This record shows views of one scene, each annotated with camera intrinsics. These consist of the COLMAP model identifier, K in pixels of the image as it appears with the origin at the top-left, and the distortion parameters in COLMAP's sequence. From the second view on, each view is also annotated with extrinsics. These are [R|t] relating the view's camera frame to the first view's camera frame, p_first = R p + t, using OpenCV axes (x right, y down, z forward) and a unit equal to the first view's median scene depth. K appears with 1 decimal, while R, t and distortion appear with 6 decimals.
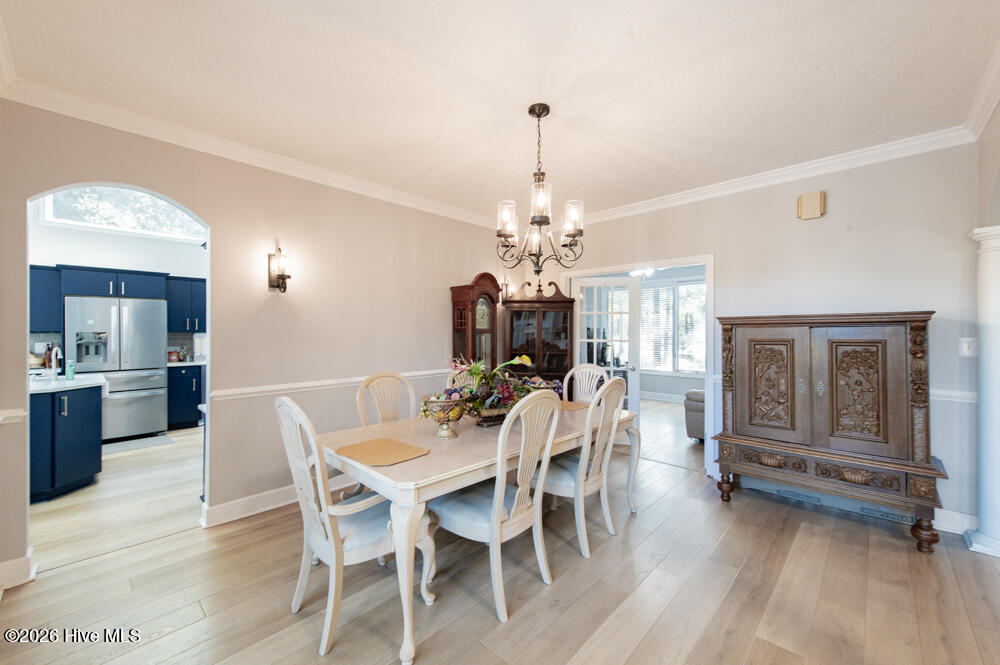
lens RADIAL K [[392.5, 0, 498.7], [0, 392.5, 331.8], [0, 0, 1]] dist [0.002013, -0.000532]
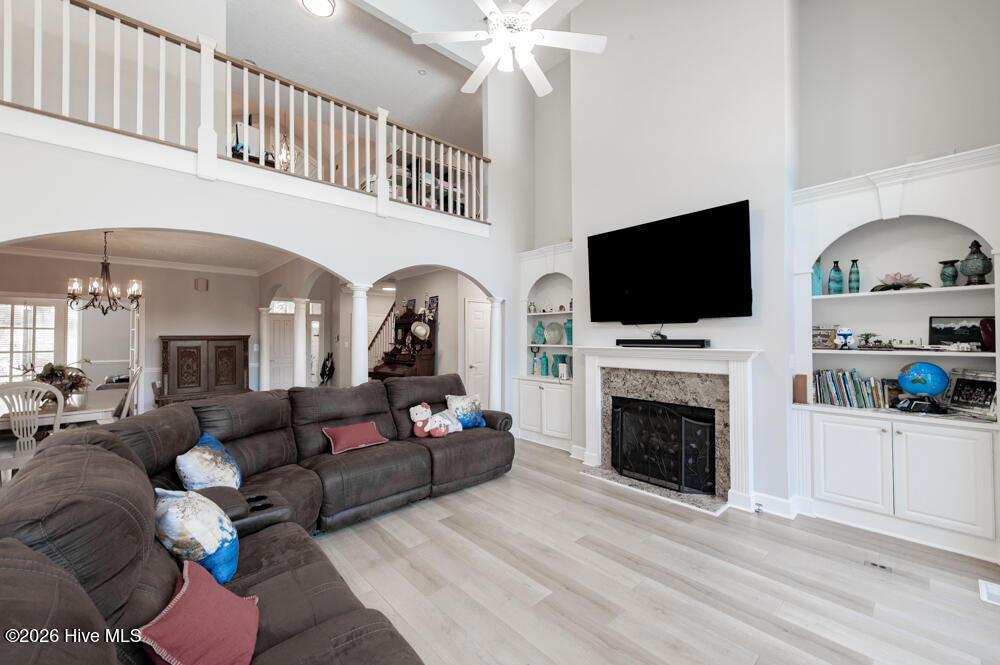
lens RADIAL K [[392.5, 0, 497.0], [0, 392.5, 333.0], [0, 0, 1]] dist [0.002013, -0.000532]
pose [[0.099107, 0.018313, 0.994908, -1.380736], [0.010686, 0.999753, -0.019467, 0.006198], [-0.995019, 0.012561, 0.098887, -0.954788]]
